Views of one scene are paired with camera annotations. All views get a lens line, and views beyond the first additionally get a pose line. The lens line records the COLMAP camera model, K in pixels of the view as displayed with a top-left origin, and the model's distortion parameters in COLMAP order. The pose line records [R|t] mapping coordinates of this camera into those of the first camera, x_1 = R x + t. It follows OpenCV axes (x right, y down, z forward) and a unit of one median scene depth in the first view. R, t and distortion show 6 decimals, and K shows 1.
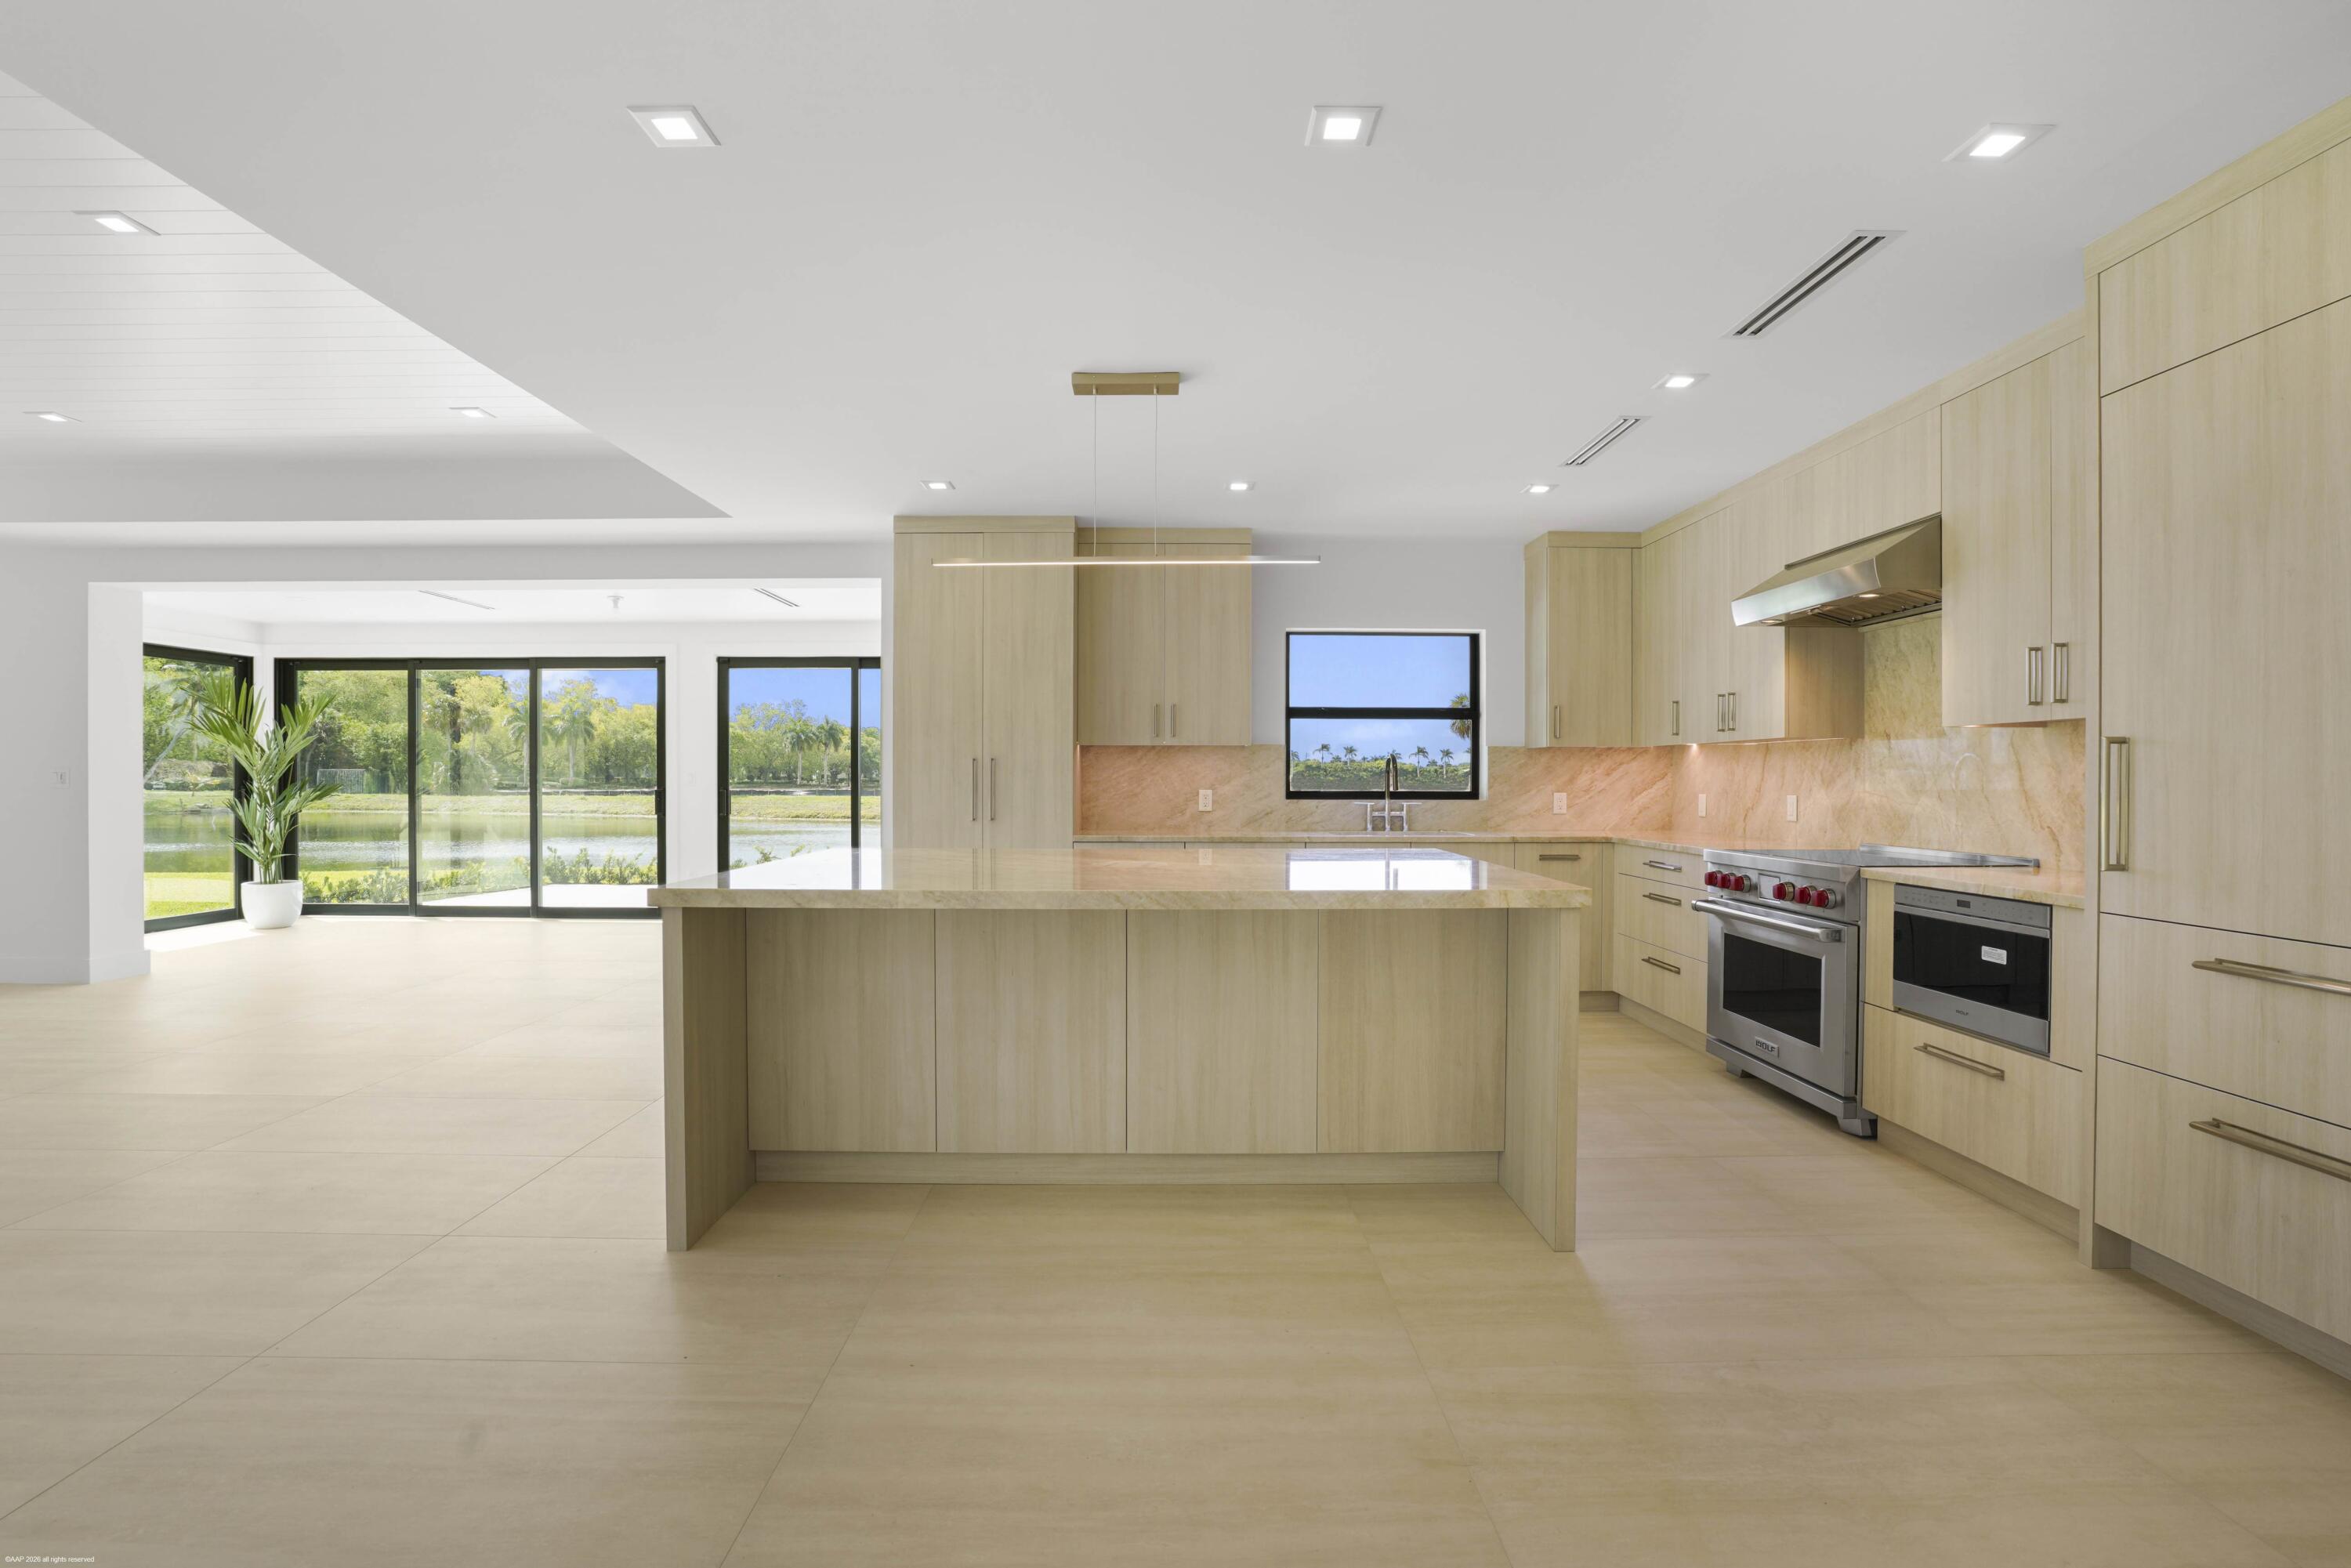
lens RADIAL K [[1085.4, 0, 1163.4], [0, 1085.4, 793.9], [0, 0, 1]] dist [-0.048963, 0.014103]
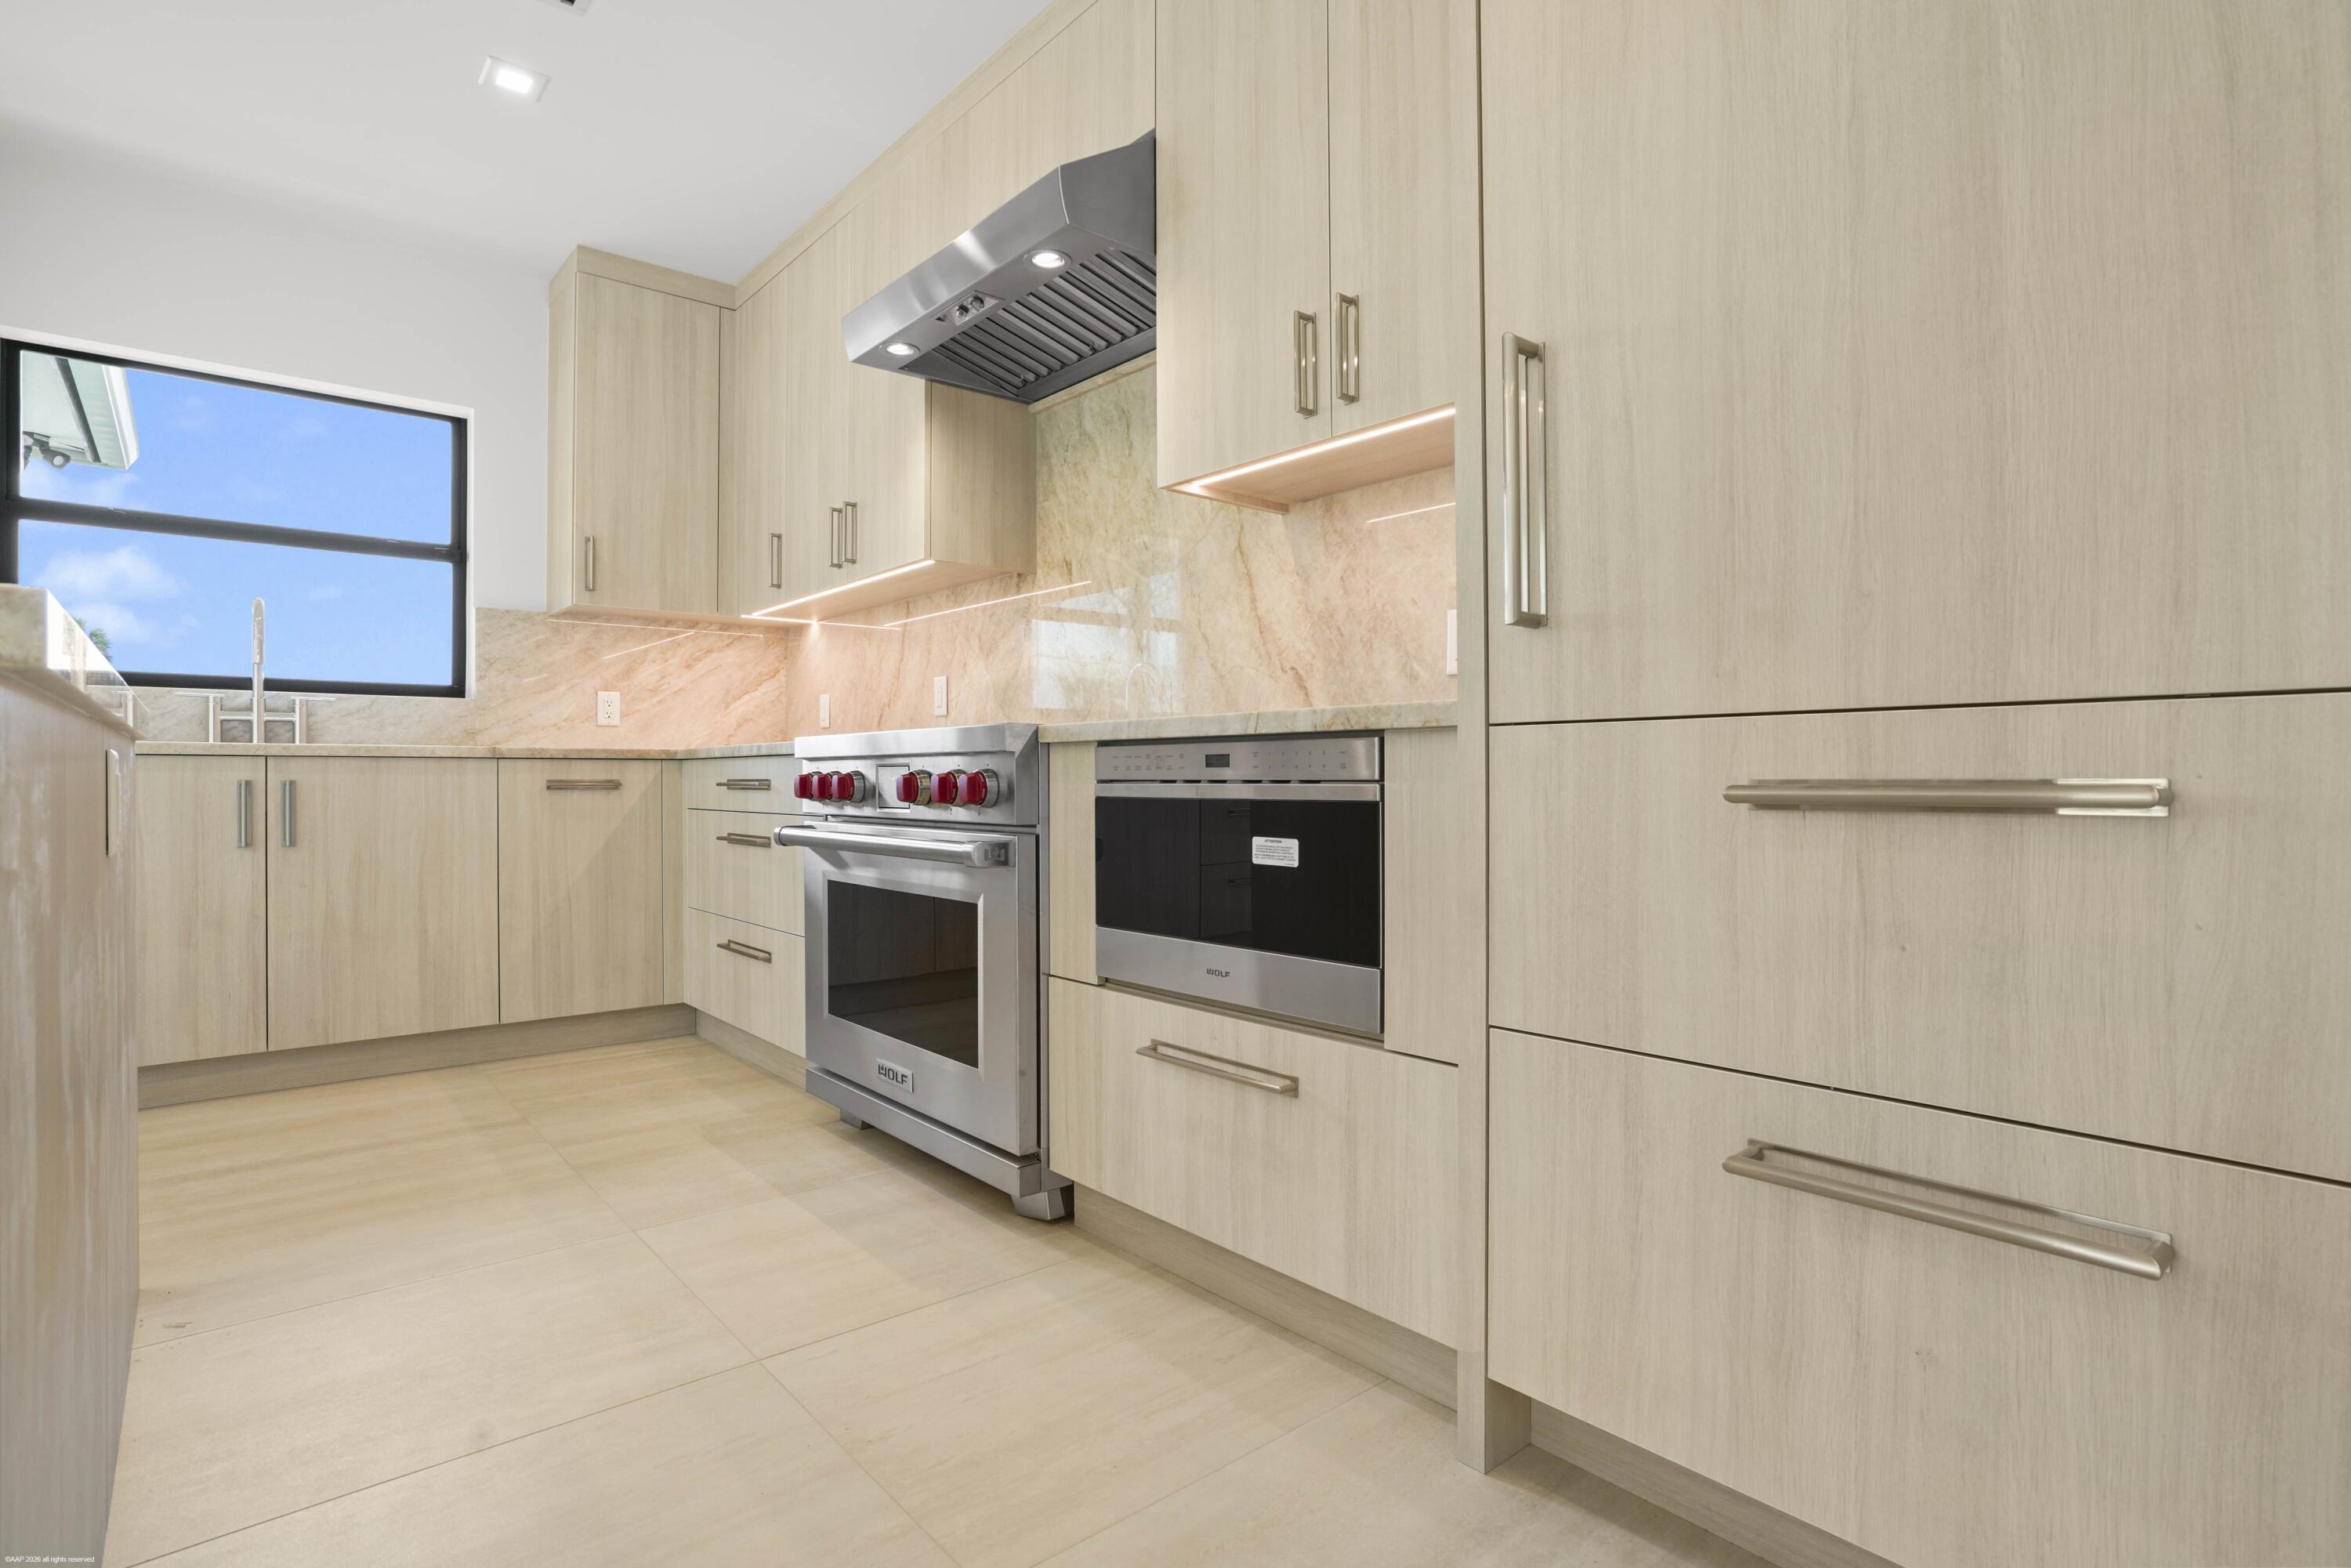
lens RADIAL K [[1166.2, 0, 1169.8], [0, 1166.2, 777.7], [0, 0, 1]] dist [-0.031030, 0.005018]
pose [[0.761502, -0.002698, 0.648157, 0.309385], [0.011008, 0.999901, -0.008771, 0.097762], [-0.648069, 0.013814, 0.761456, 0.487688]]
